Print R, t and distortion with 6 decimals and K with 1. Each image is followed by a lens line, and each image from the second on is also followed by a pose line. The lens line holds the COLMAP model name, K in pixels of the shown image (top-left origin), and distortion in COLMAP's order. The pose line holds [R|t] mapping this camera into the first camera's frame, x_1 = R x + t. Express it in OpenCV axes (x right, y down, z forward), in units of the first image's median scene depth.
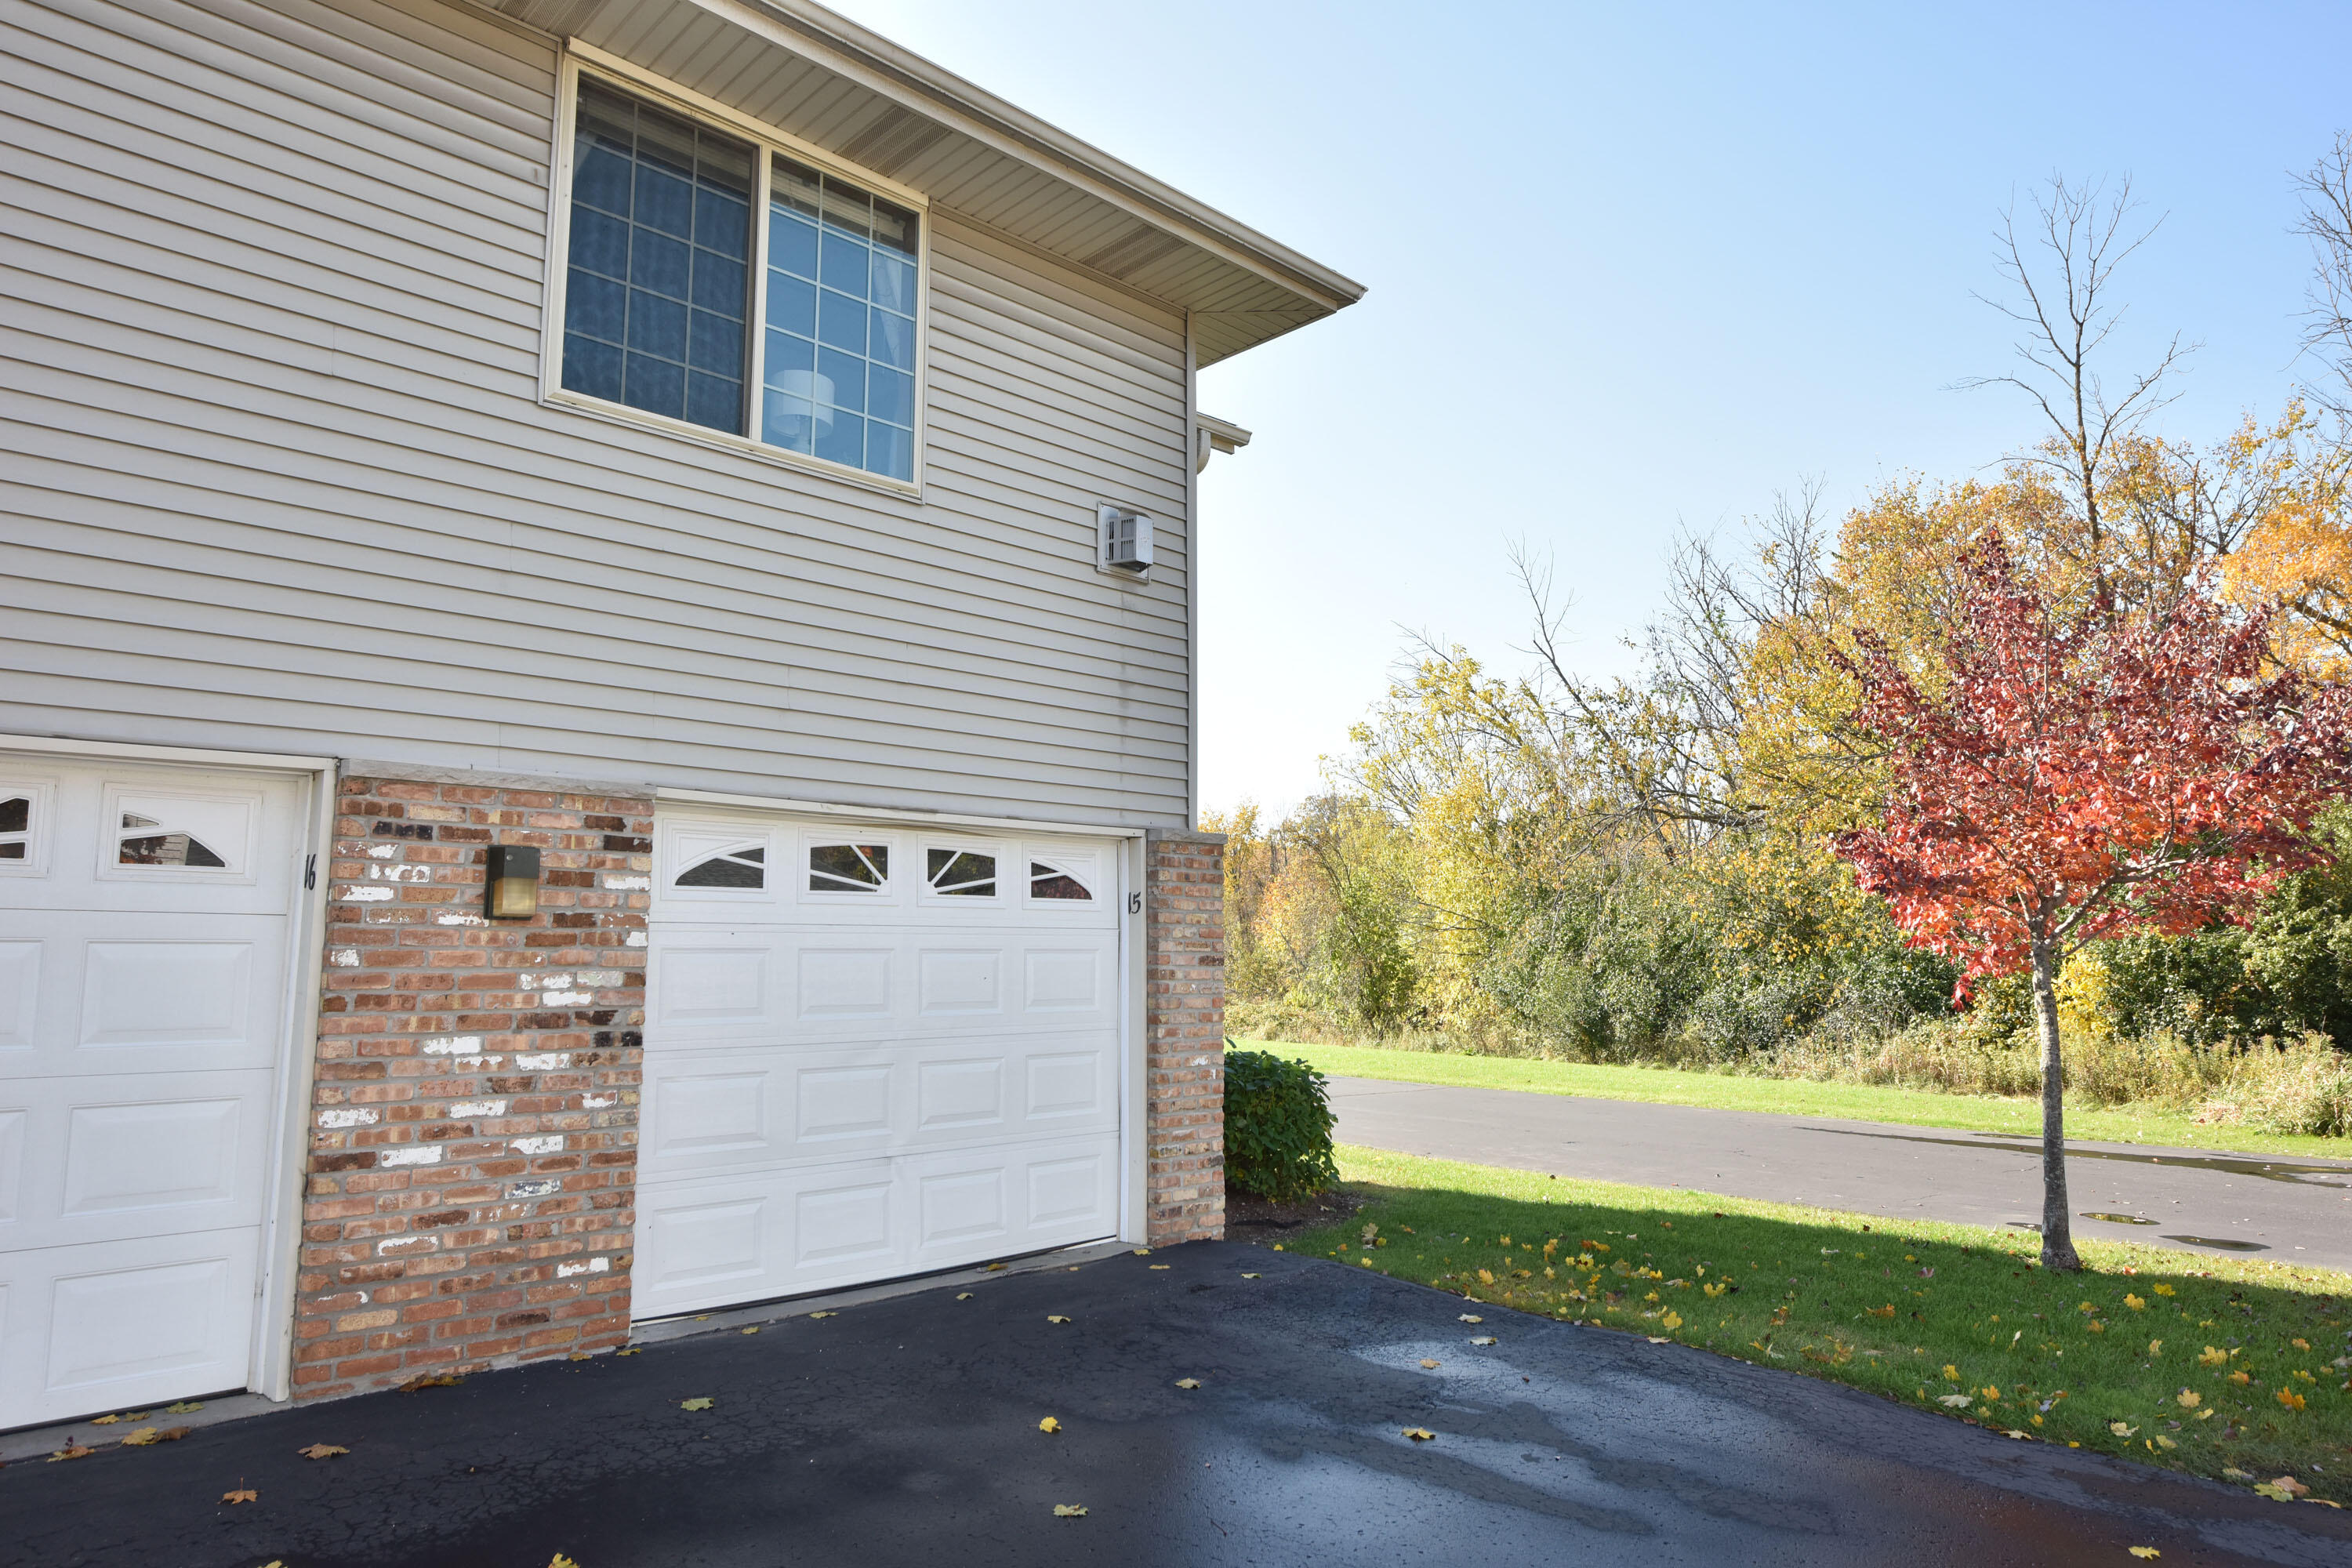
lens RADIAL K [[1480.0, 0, 1177.9], [0, 1480.0, 782.8], [0, 0, 1]] dist [0.011081, 0.002780]
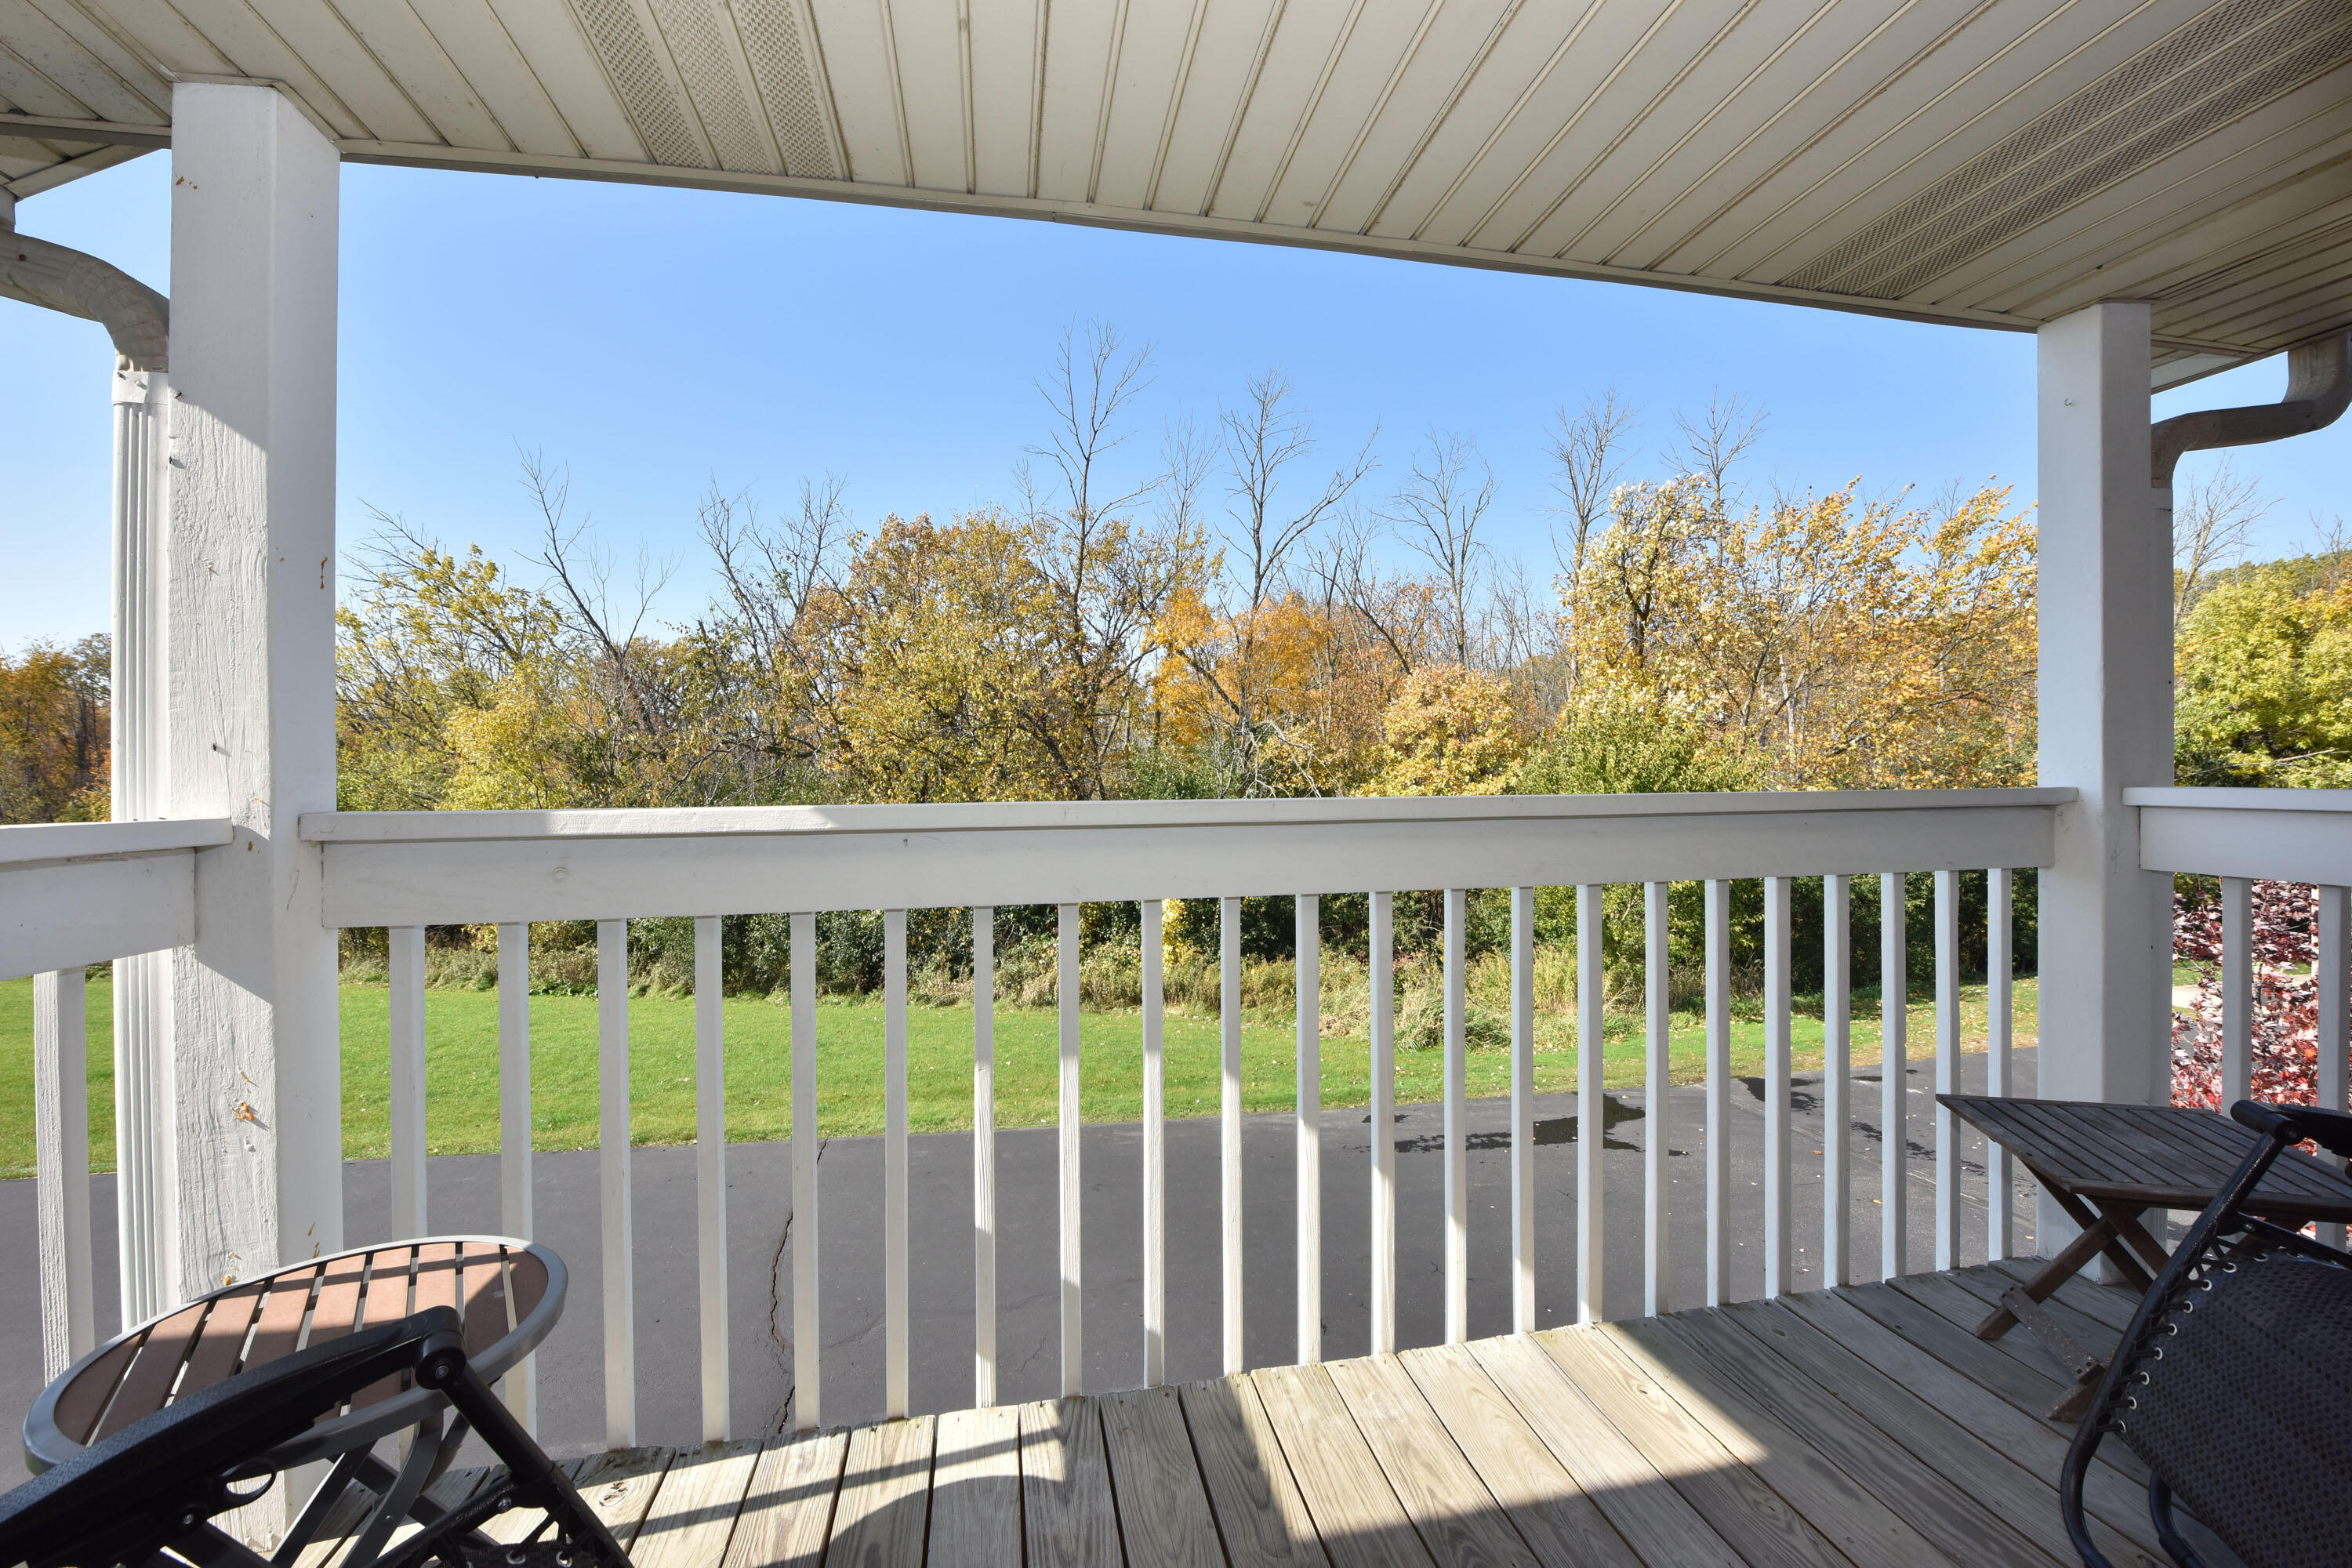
lens RADIAL K [[936.9, 0, 1181.0], [0, 936.9, 785.2], [0, 0, 1]] dist [-0.016397, -0.001742]
pose [[0.550611, -0.005394, 0.834744, -0.065452], [-0.102102, 0.992036, 0.073758, -0.028006], [-0.828494, -0.125841, 0.545675, 0.247813]]
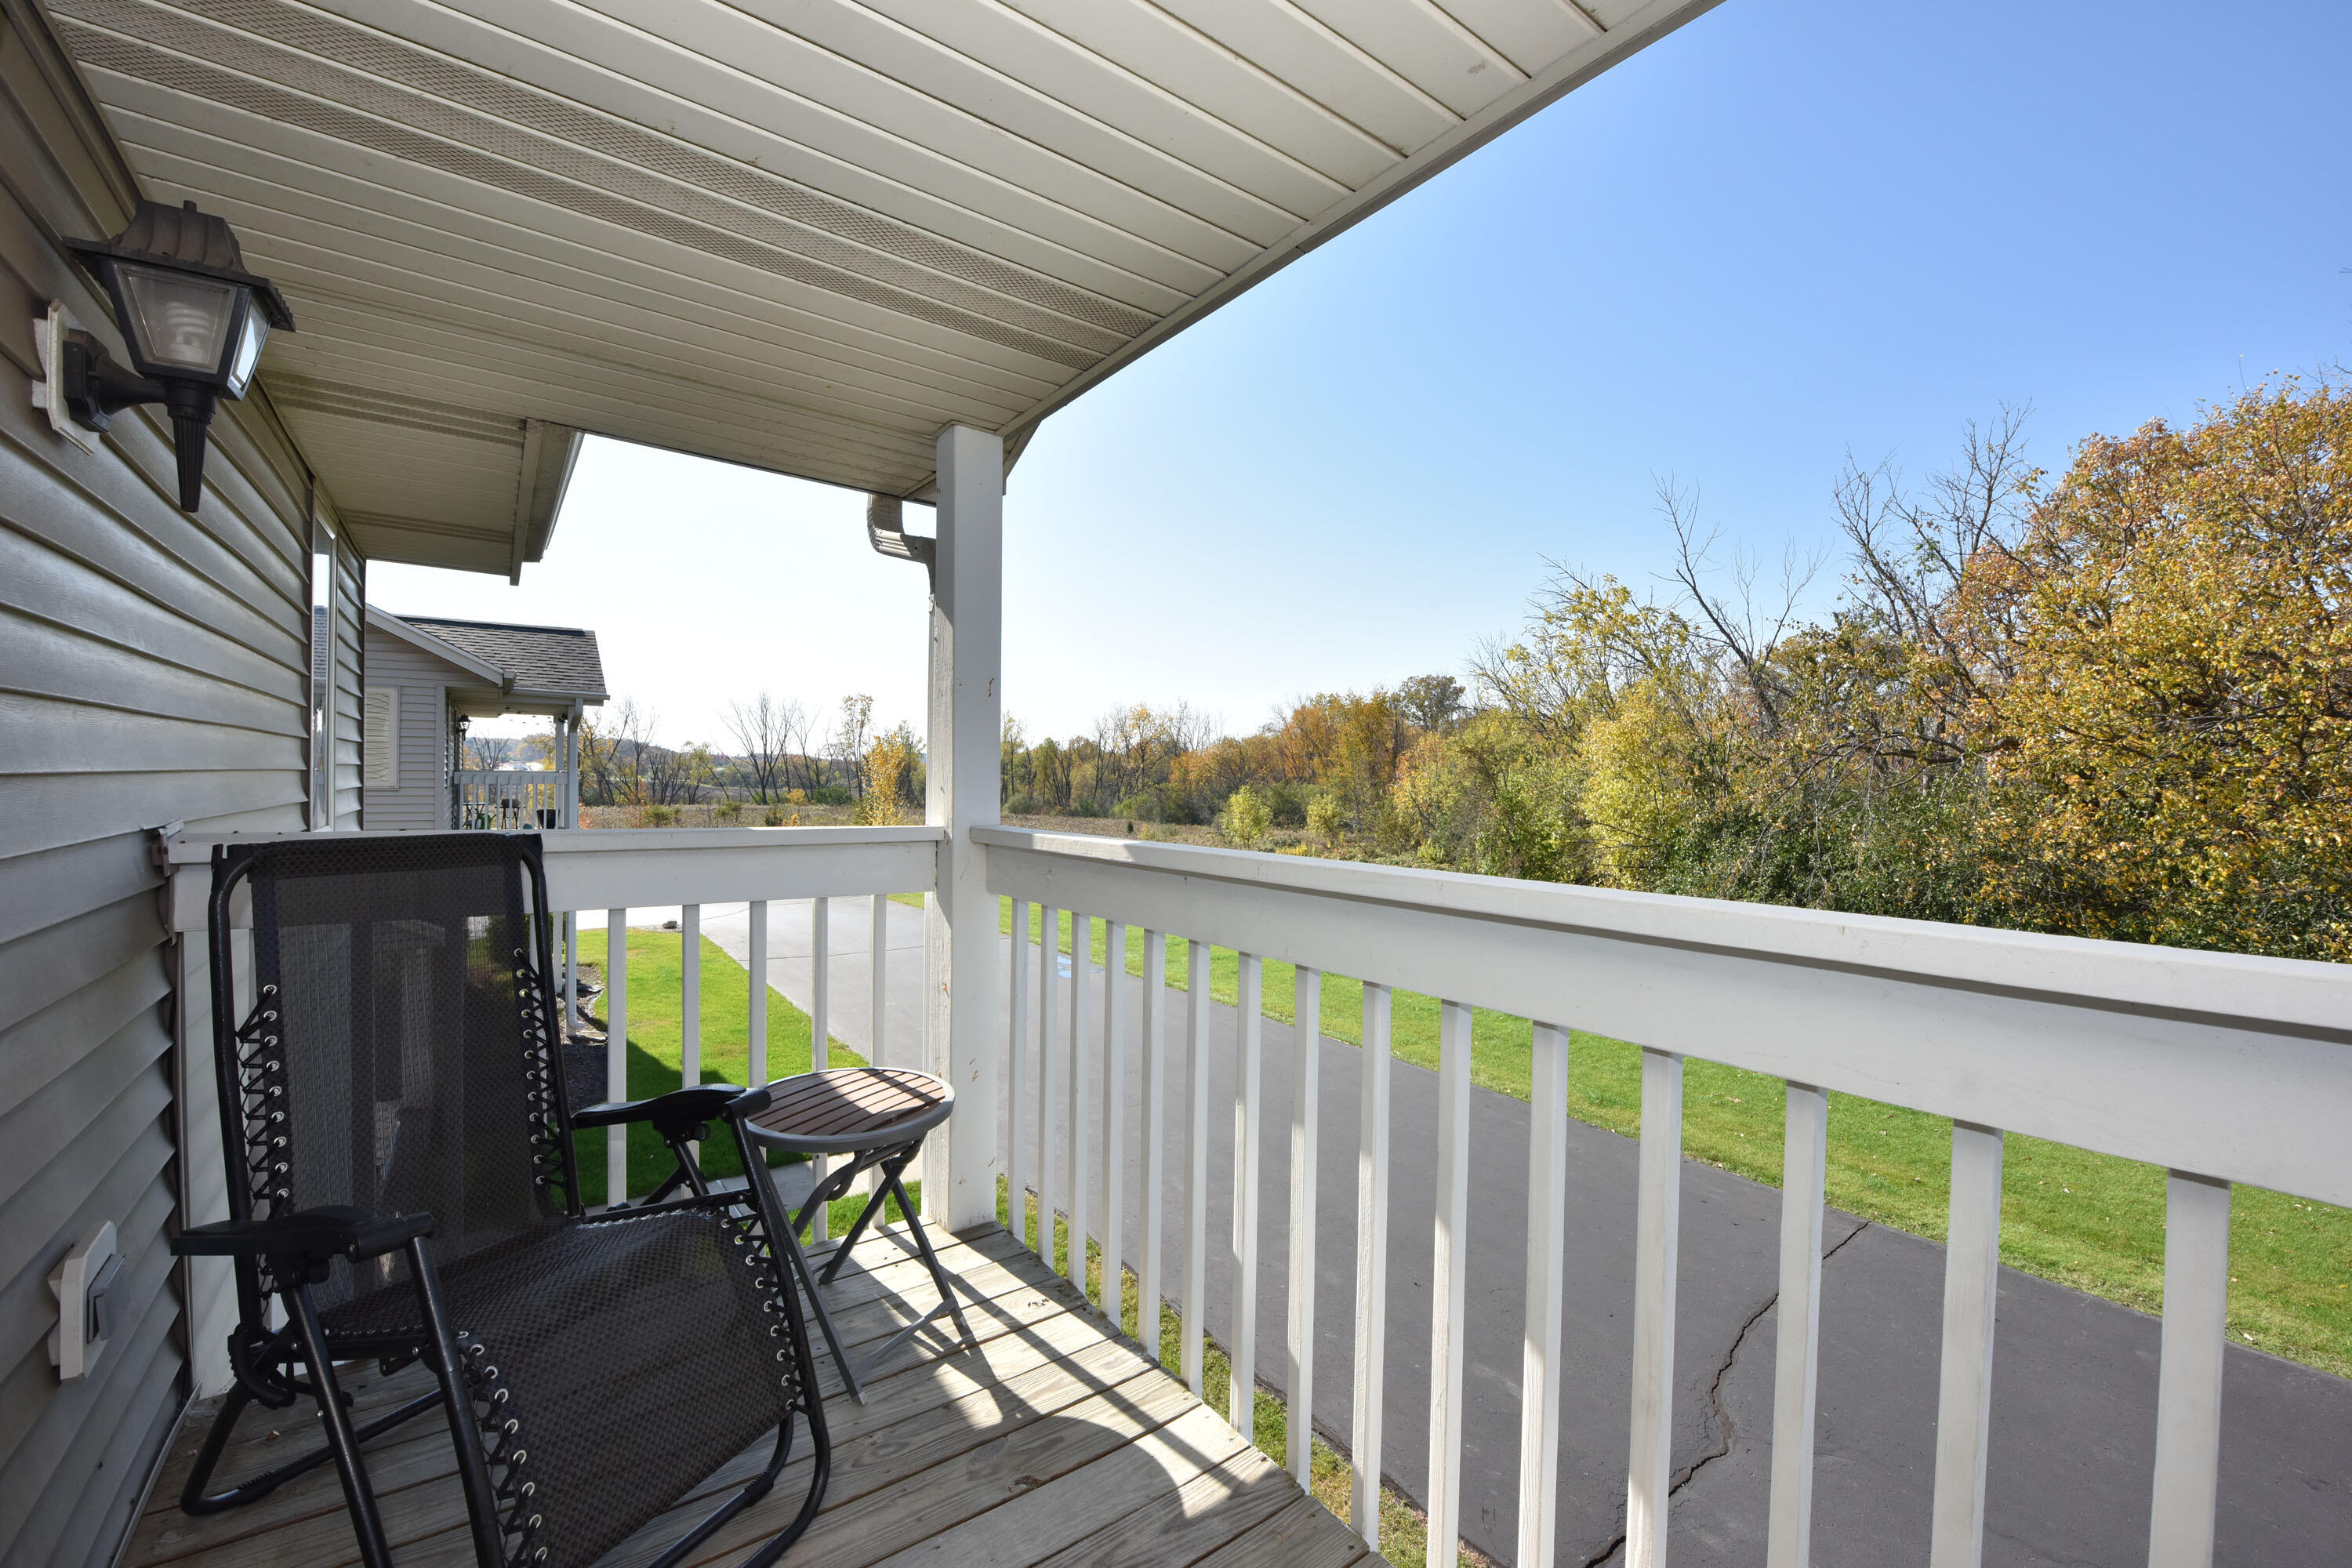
lens RADIAL K [[936.9, 0, 1168.4], [0, 936.9, 780.0], [0, 0, 1]] dist [-0.016397, -0.001742]
pose [[0.989482, 0.017480, -0.143593, -0.037849], [0.001361, 0.991503, 0.130079, -0.031571], [0.144646, -0.128906, 0.981051, 0.236838]]
